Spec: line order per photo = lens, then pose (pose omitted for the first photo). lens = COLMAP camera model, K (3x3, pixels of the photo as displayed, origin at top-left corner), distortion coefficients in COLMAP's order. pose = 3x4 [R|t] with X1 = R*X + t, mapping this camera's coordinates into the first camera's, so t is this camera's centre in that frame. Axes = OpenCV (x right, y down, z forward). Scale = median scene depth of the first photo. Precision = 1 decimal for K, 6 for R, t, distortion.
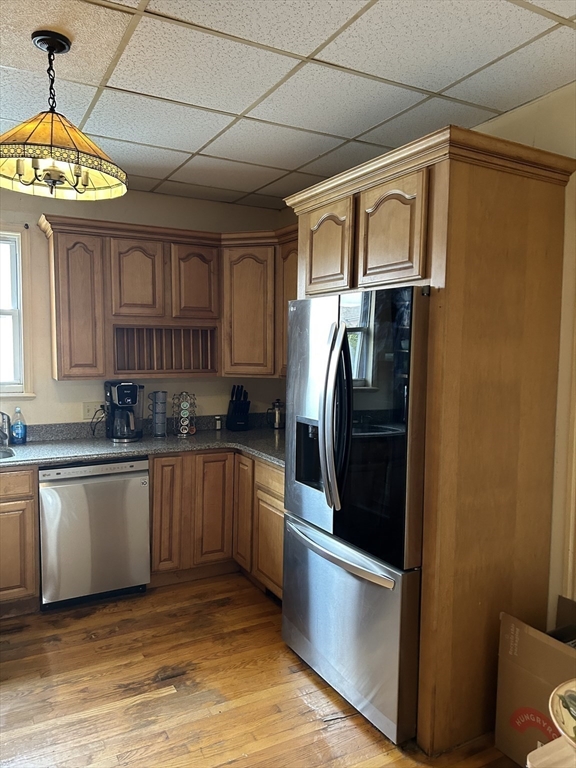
lens RADIAL K [[573.7, 0, 288.4], [0, 573.7, 385.5], [0, 0, 1]] dist [0.053904, -0.061168]
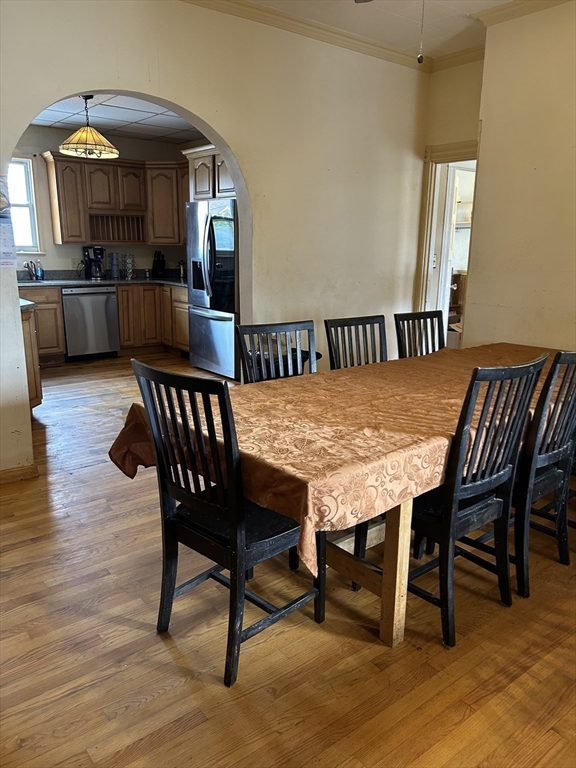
lens RADIAL K [[573.7, 0, 289.7], [0, 573.7, 385.0], [0, 0, 1]] dist [0.053904, -0.061168]
pose [[0.985188, -0.039783, 0.166801, -0.003292], [0.009828, 0.984217, 0.176693, 0.111167], [-0.171198, -0.172437, 0.970029, -0.972678]]
